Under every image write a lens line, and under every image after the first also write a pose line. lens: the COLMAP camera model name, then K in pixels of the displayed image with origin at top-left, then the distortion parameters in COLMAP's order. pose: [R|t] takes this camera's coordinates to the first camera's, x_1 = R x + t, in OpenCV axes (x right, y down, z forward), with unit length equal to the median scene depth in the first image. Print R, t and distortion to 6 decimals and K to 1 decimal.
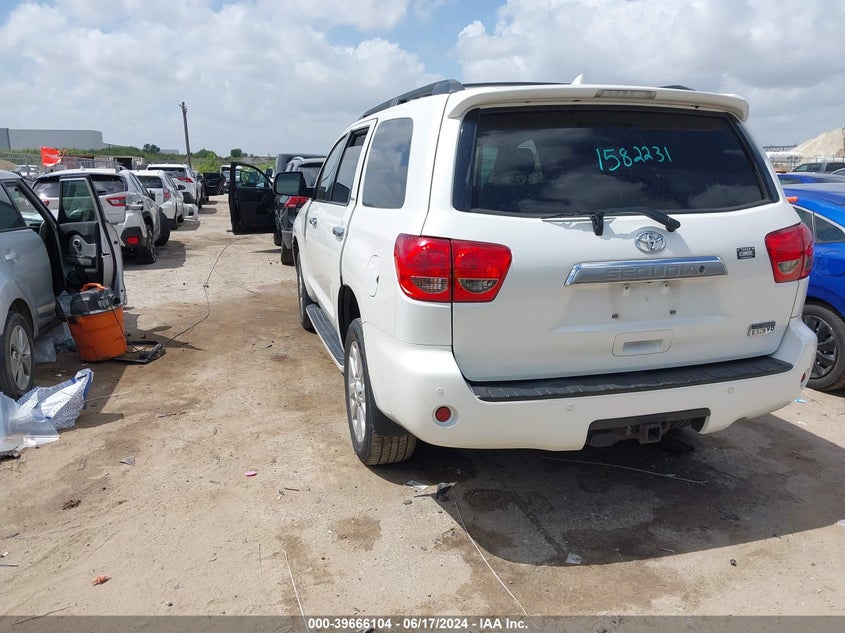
lens RADIAL K [[650.9, 0, 438.7], [0, 650.9, 340.7], [0, 0, 1]] dist [0.056099, -0.072543]
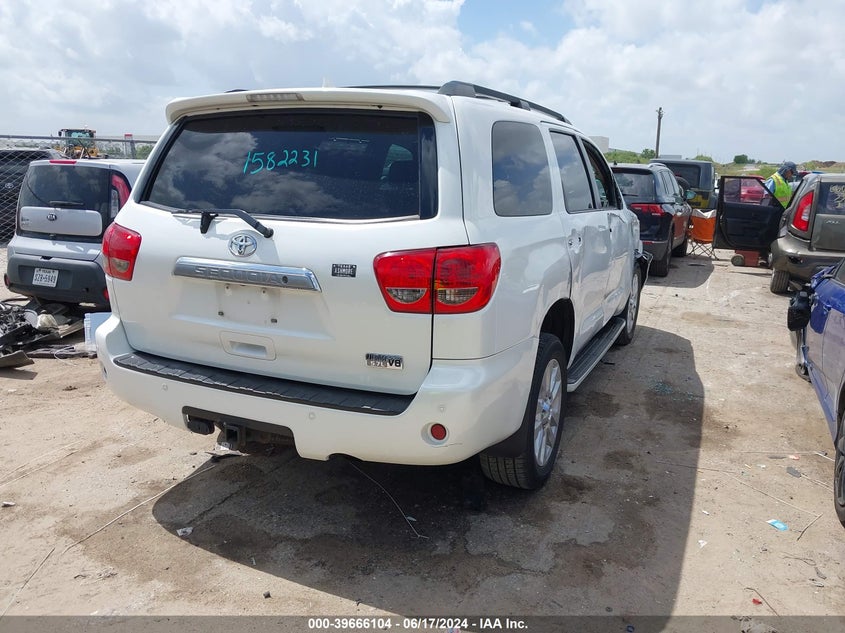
lens RADIAL K [[650.9, 0, 438.7], [0, 650.9, 340.7], [0, 0, 1]] dist [0.056099, -0.072543]
pose [[0.750654, 0.182999, -0.634846, 1.148048], [-0.188600, 0.980246, 0.059559, -0.117212], [0.633205, 0.075024, 0.770340, 0.407795]]
